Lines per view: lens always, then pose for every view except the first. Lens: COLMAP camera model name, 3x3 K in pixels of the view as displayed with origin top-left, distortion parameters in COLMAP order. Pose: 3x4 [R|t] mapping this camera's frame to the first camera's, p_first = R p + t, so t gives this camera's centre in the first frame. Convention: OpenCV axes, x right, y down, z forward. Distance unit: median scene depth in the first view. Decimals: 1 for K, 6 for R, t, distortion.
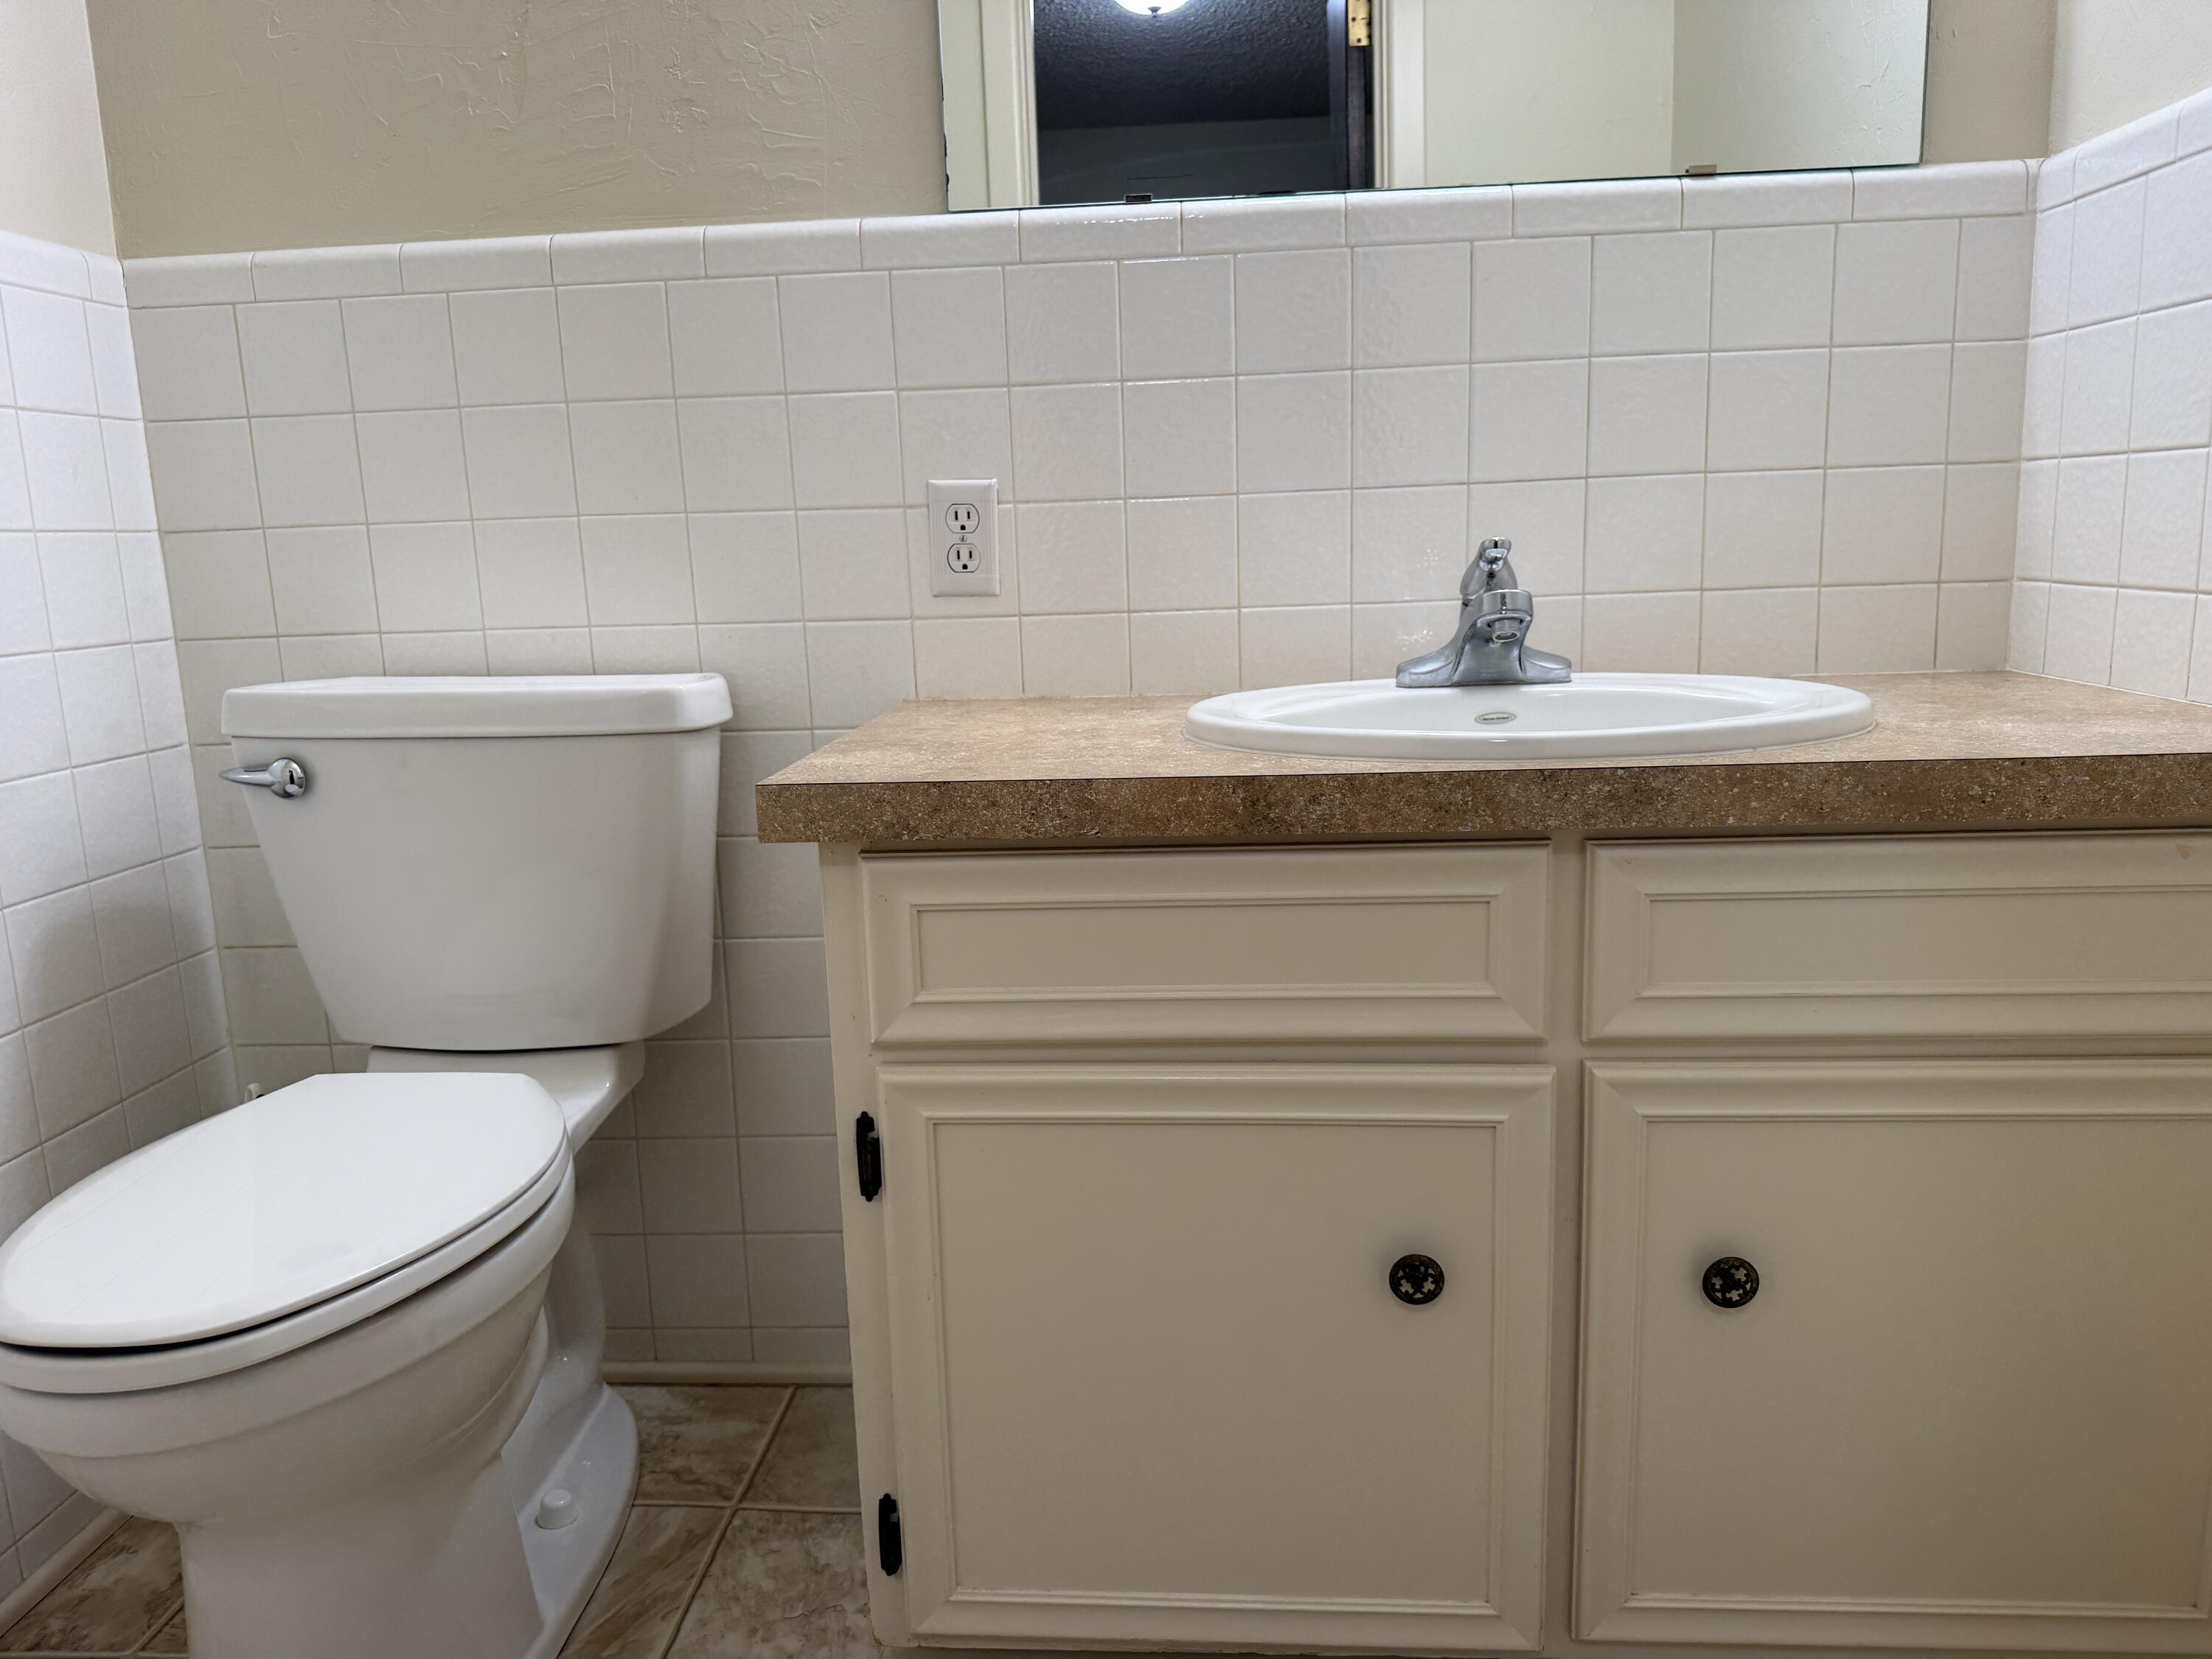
lens RADIAL K [[1558.4, 0, 1102.9], [0, 1558.4, 838.5], [0, 0, 1]] dist [0.123742, -0.171929]
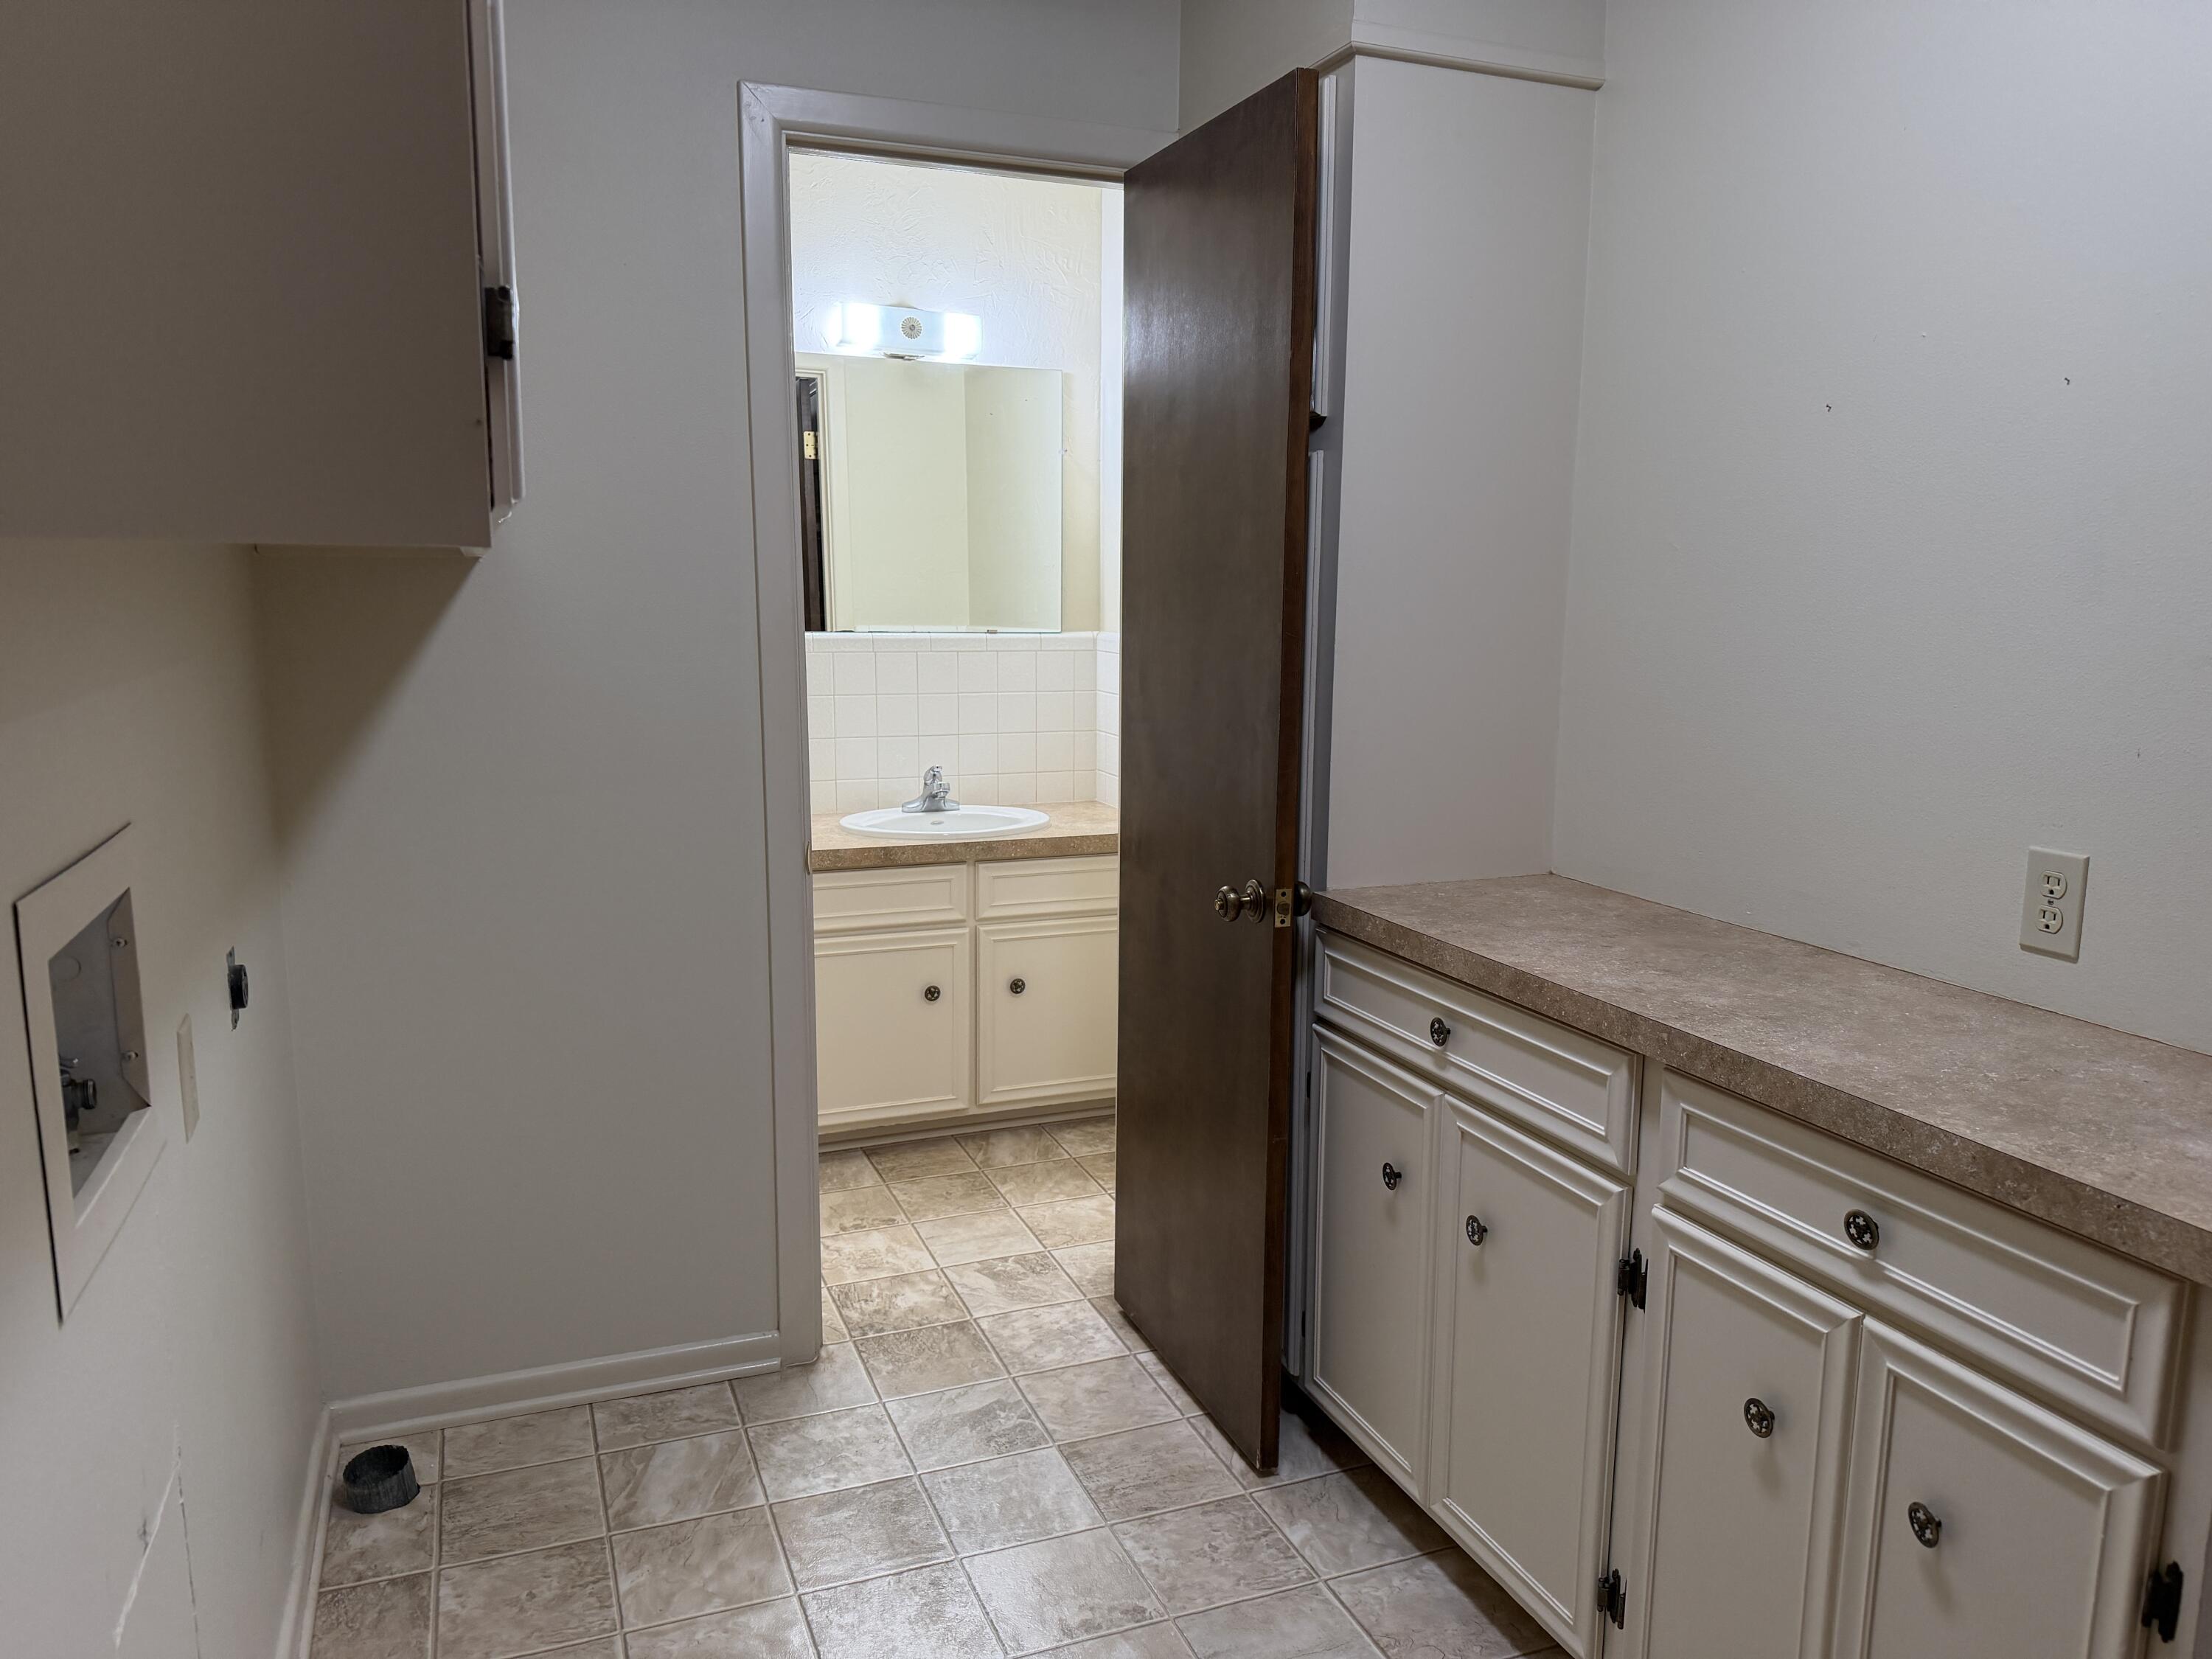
lens RADIAL K [[1558.4, 0, 1102.9], [0, 1558.4, 838.5], [0, 0, 1]] dist [0.123742, -0.171929]
pose [[0.907383, -0.030693, 0.419182, -0.878363], [0.045873, 0.998604, -0.026180, 0.051893], [-0.417793, 0.042984, 0.907525, -2.246583]]
